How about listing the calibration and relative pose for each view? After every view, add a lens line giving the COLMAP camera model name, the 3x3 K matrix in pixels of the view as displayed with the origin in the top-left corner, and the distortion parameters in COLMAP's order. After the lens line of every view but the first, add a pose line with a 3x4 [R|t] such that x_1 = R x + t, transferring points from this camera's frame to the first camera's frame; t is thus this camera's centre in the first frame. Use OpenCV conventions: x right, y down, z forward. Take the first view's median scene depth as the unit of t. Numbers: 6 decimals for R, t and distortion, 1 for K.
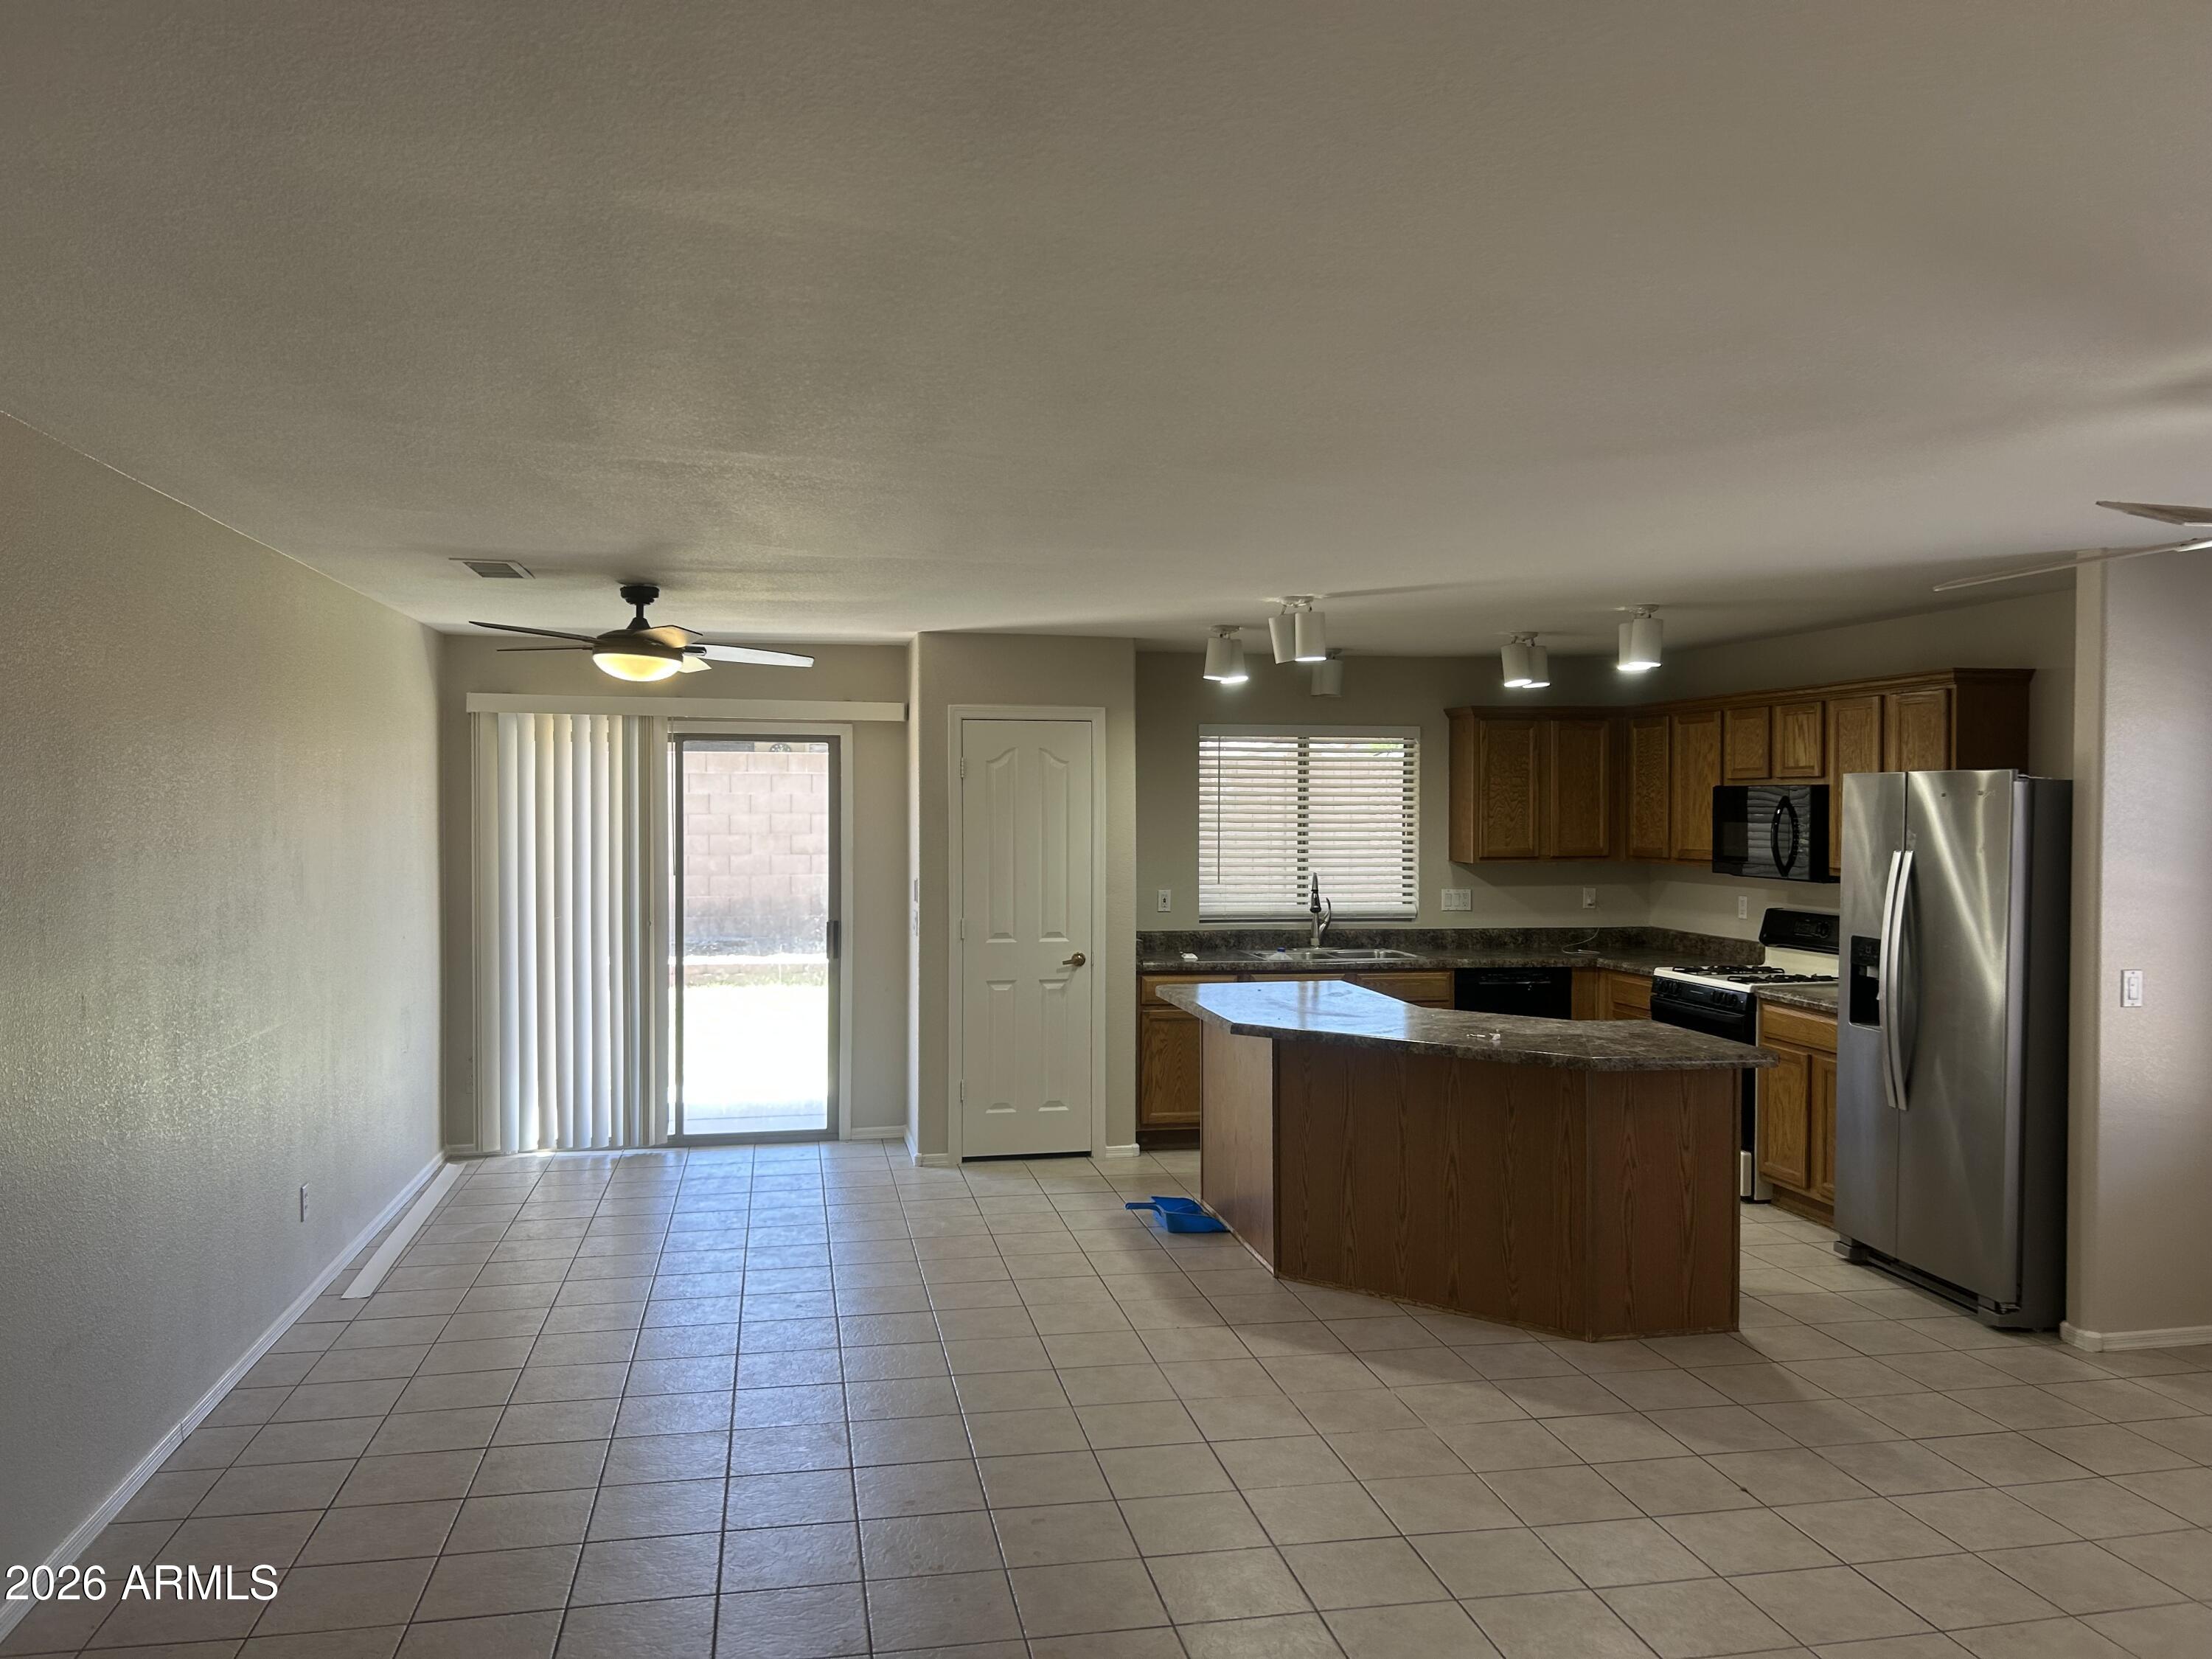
lens RADIAL K [[1668.1, 0, 1174.9], [0, 1668.1, 790.9], [0, 0, 1]] dist [0.096663, -0.275662]
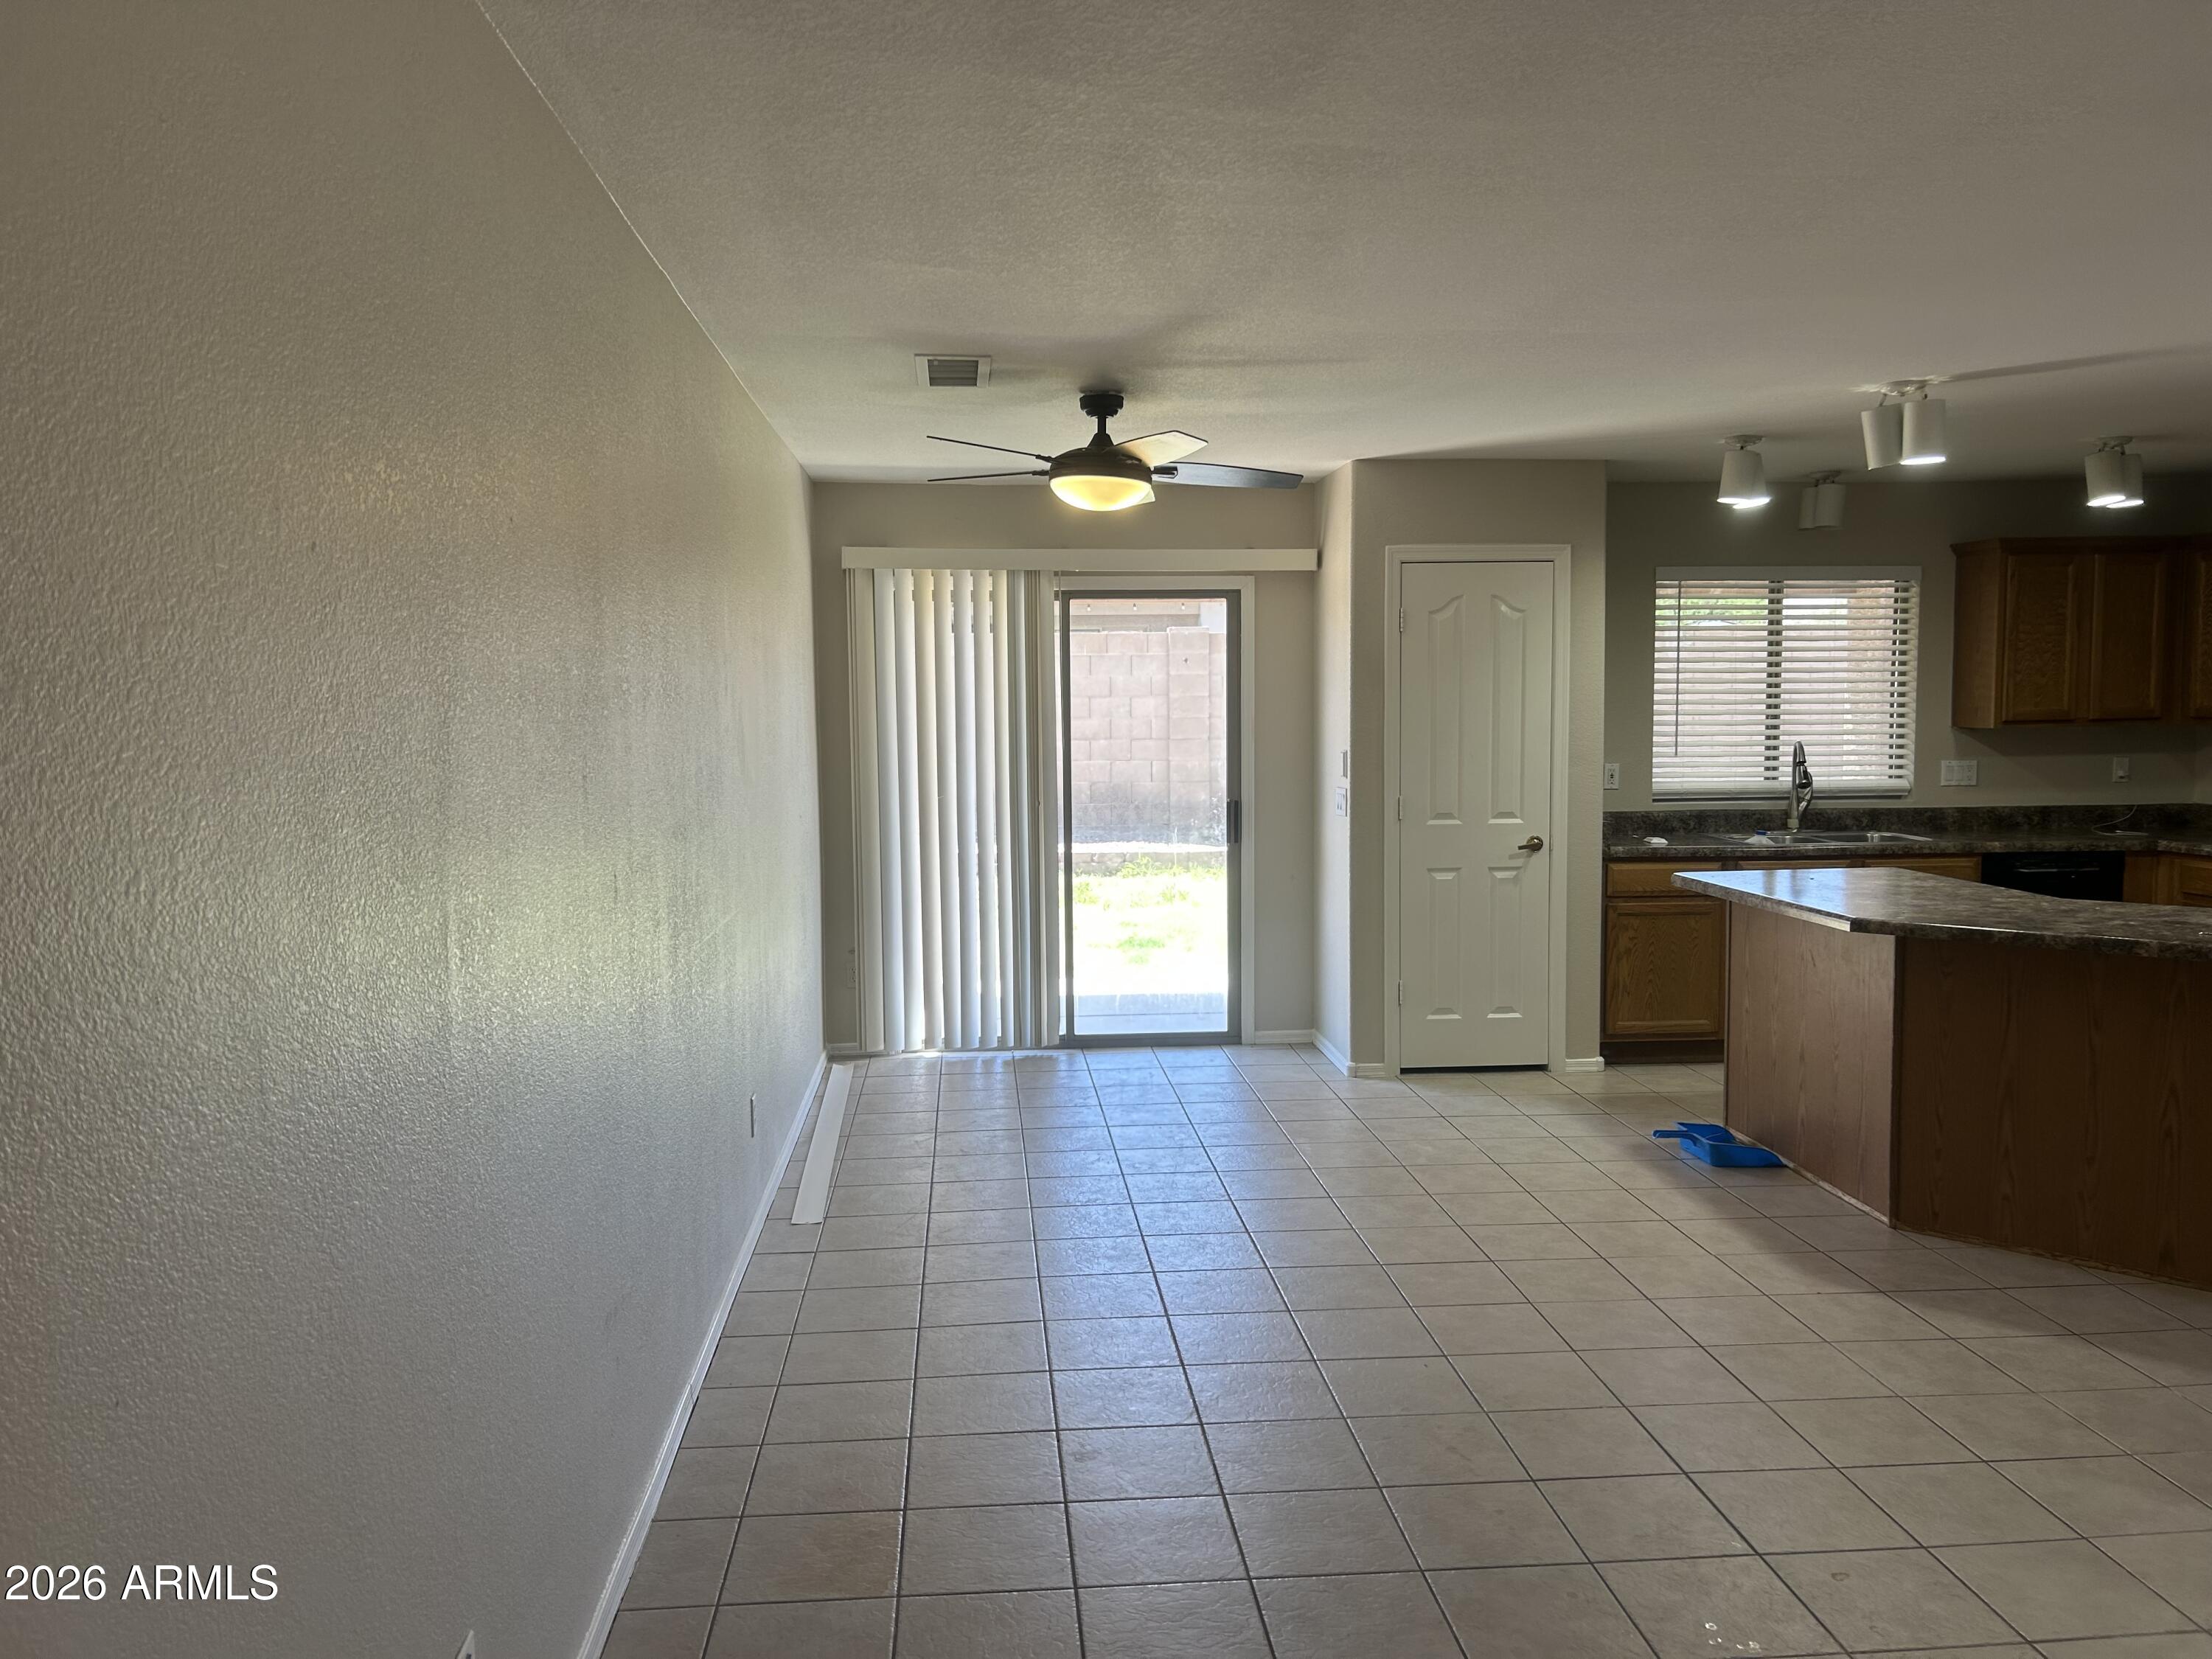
lens RADIAL K [[1666.4, 0, 1106.0], [0, 1666.4, 829.5], [0, 0, 1]] dist [-0.002210, -0.068607]
pose [[0.989022, -0.003123, -0.147735, -0.145221], [0.015987, 0.996170, 0.085969, 0.016367], [0.146900, -0.087387, 0.985284, 0.125207]]
